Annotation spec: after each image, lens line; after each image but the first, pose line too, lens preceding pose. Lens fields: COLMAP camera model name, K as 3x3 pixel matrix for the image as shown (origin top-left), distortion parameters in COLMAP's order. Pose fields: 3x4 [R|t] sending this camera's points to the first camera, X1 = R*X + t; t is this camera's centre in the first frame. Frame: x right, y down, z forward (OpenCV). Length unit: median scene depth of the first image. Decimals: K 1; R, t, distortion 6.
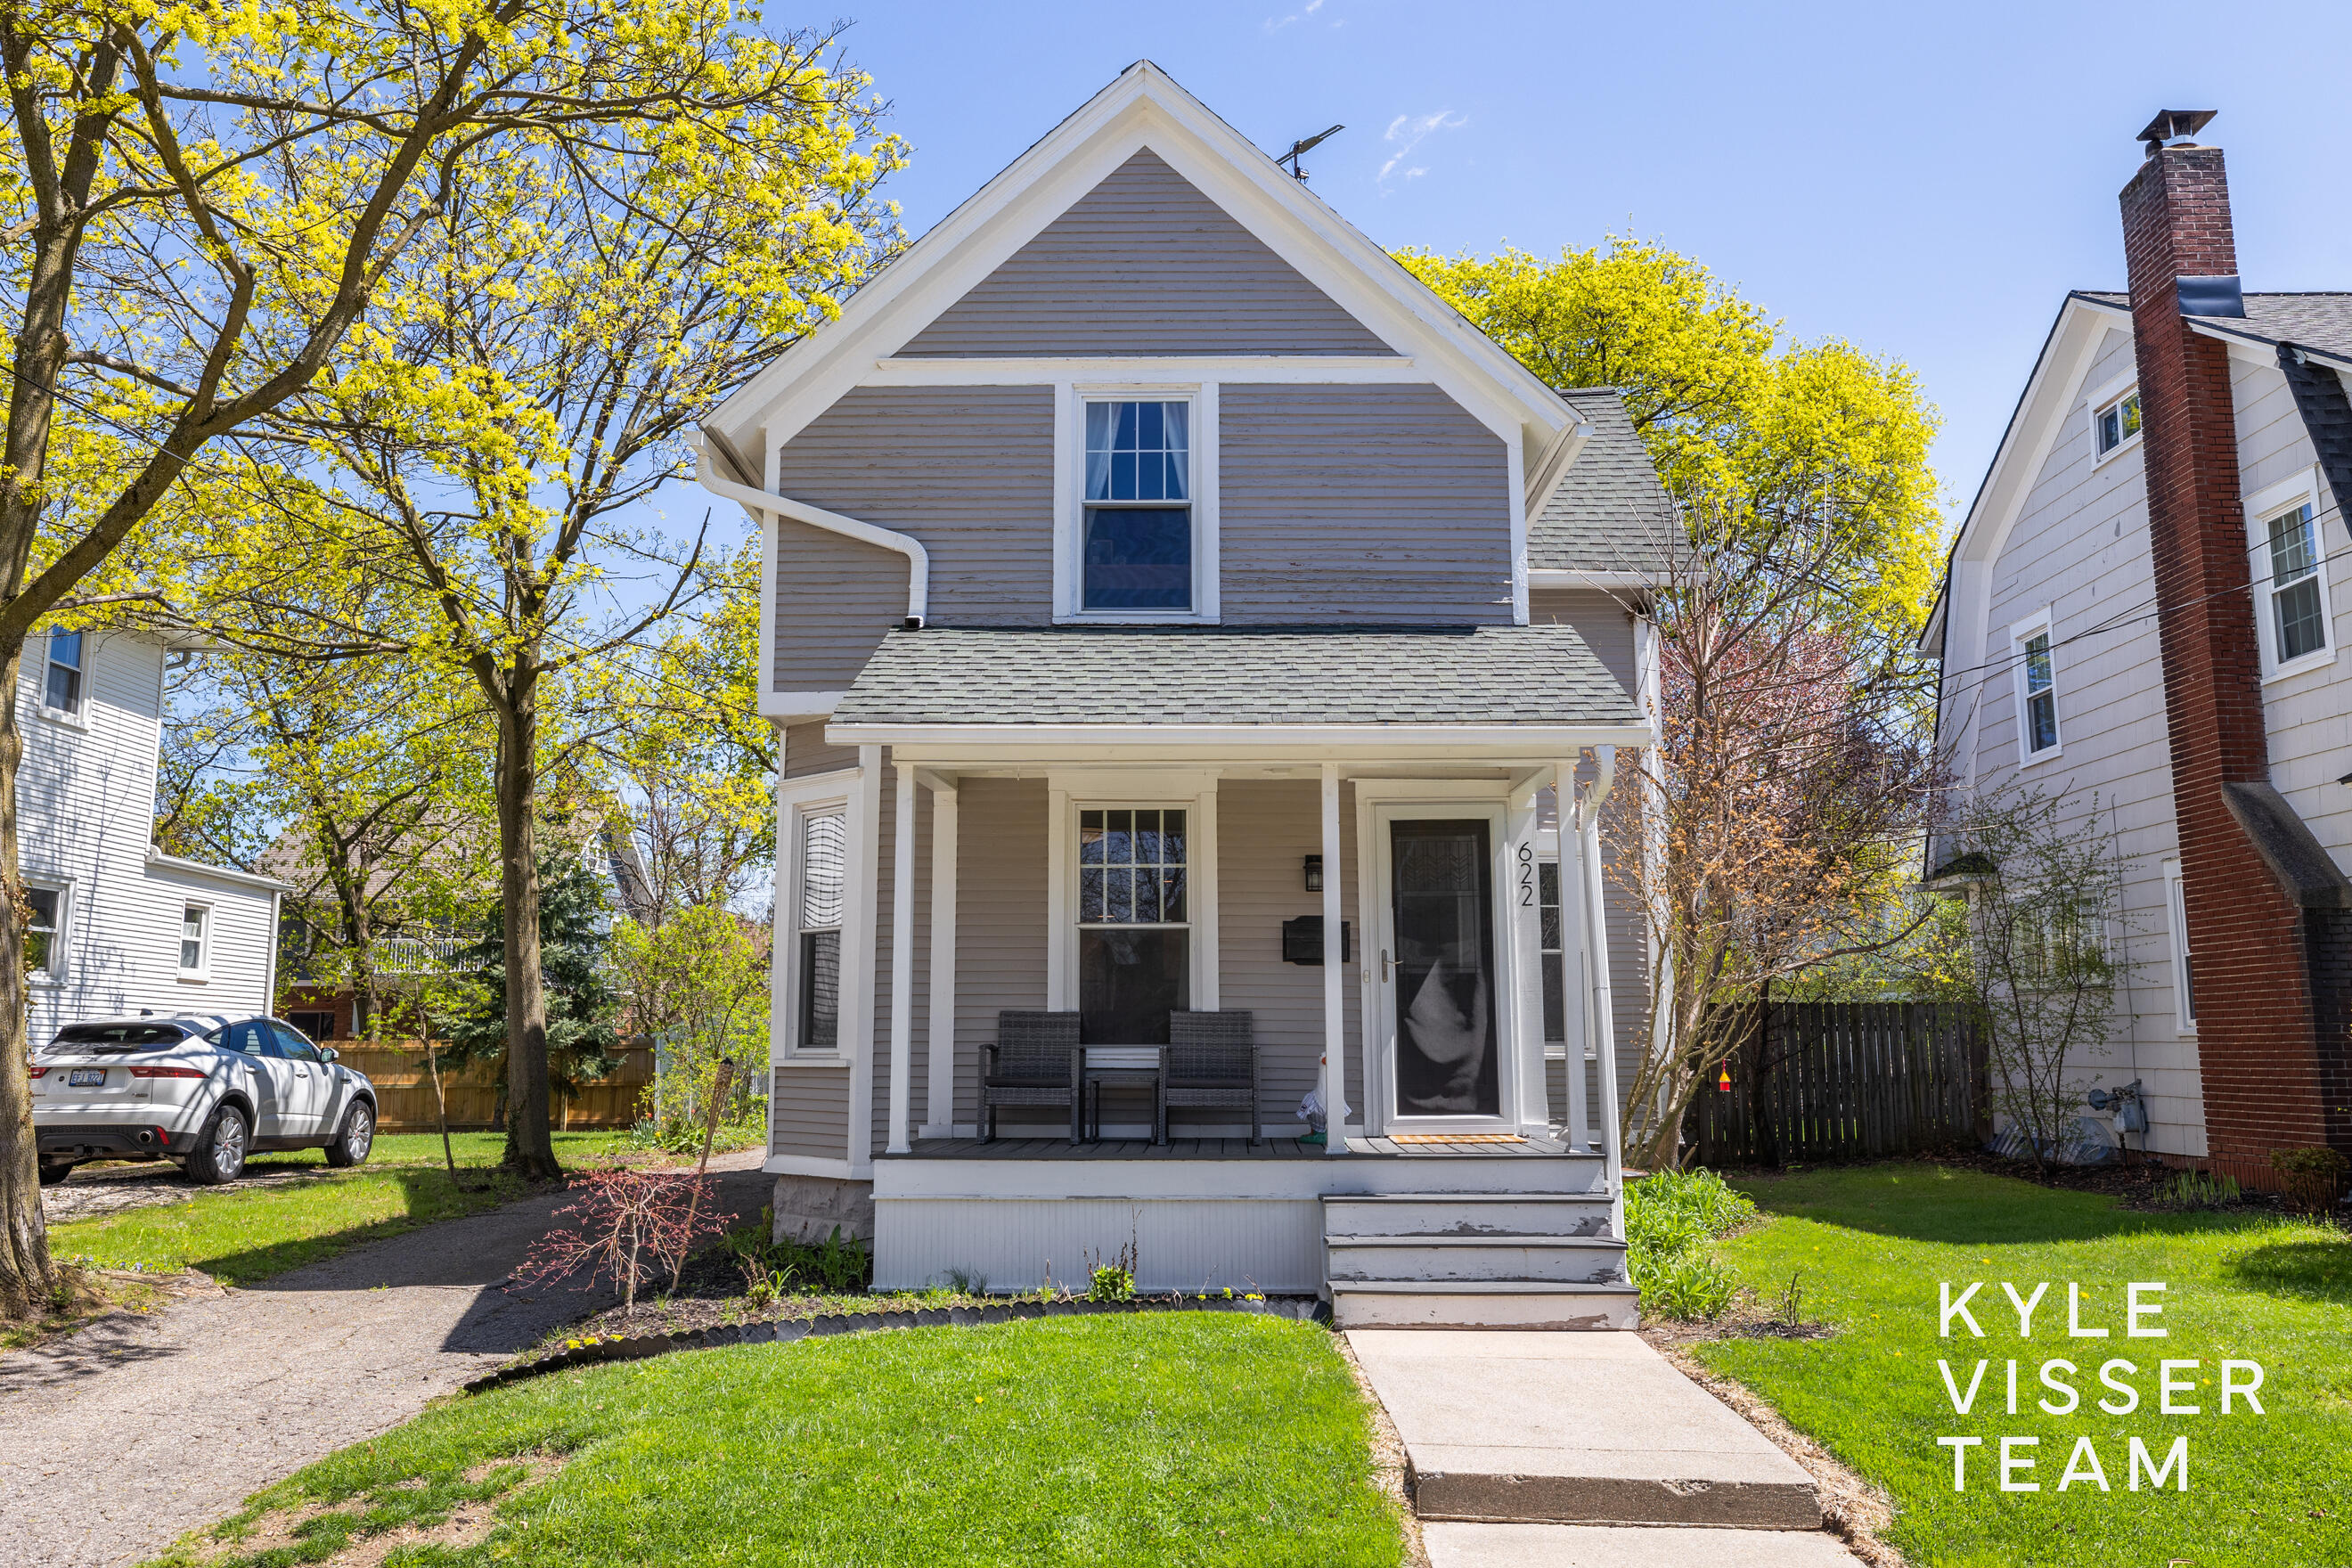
lens RADIAL K [[1767.9, 0, 1171.3], [0, 1767.9, 782.0], [0, 0, 1]] dist [-0.005235, 0.005274]
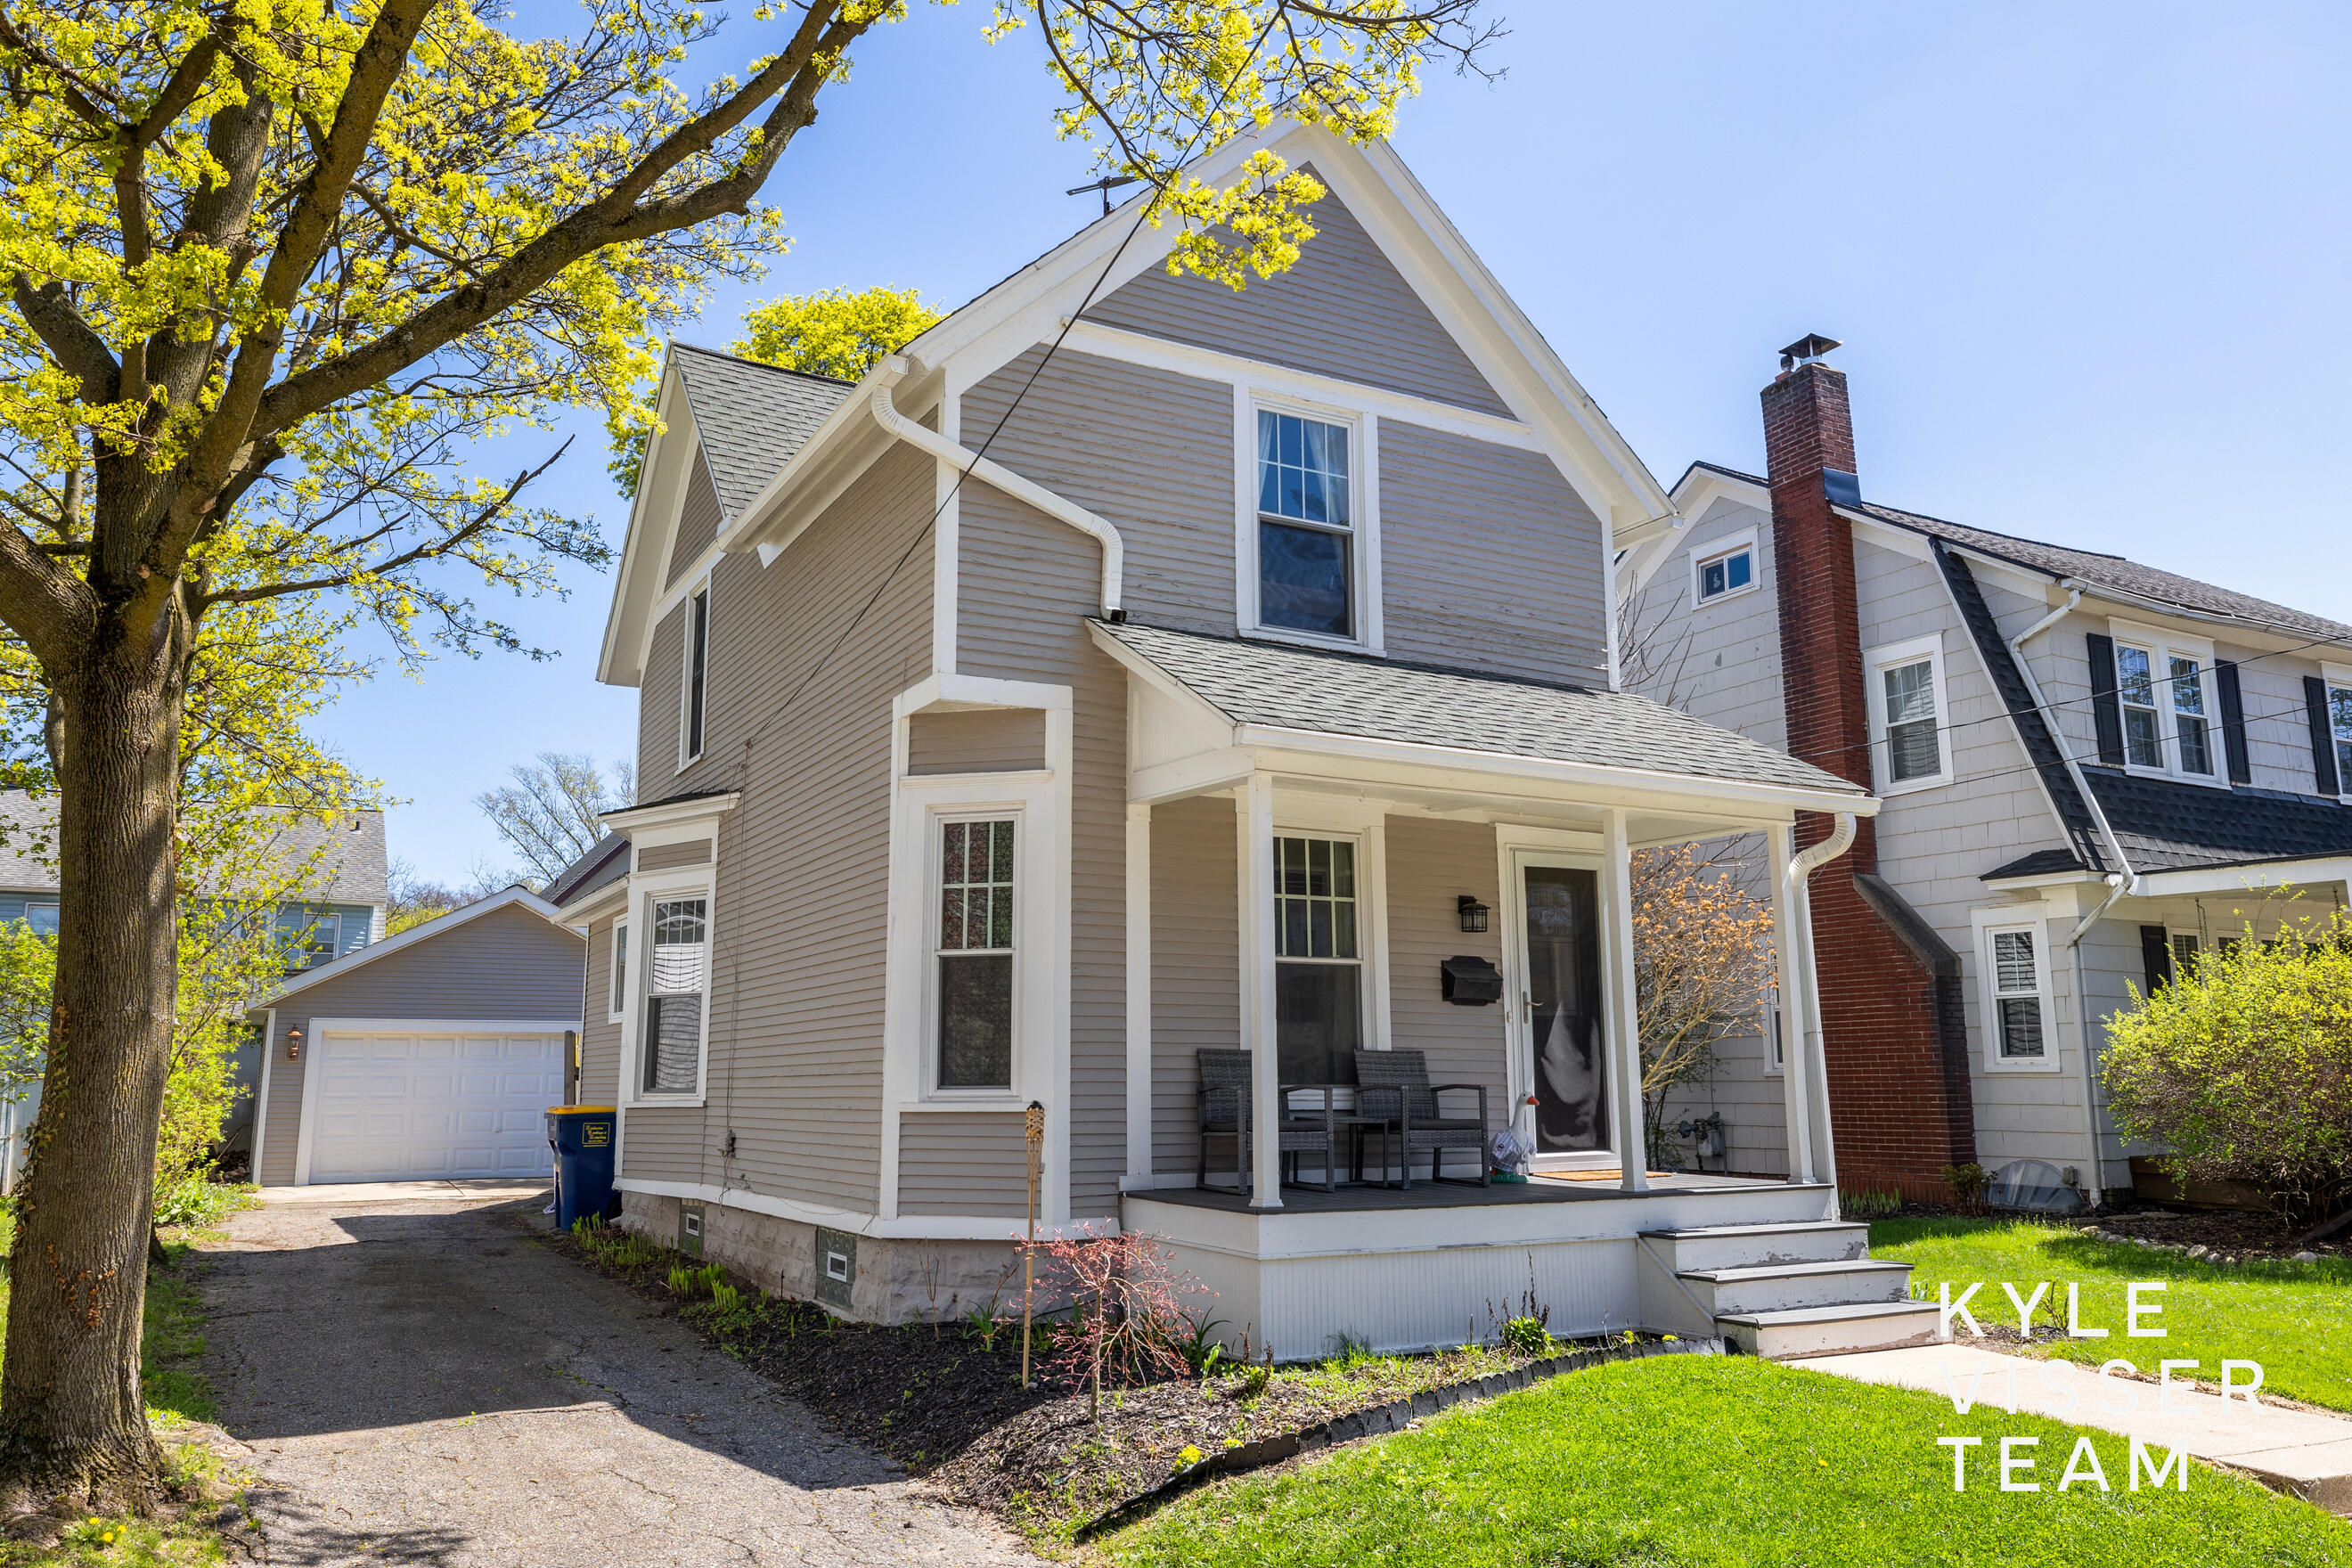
lens RADIAL K [[1701.6, 0, 1171.4], [0, 1701.6, 786.2], [0, 0, 1]] dist [0.007722, -0.000597]
pose [[0.870801, 0.082276, 0.484702, -0.529840], [-0.069600, 0.996599, -0.044127, 0.032627], [-0.486684, 0.004690, 0.873566, 0.225686]]
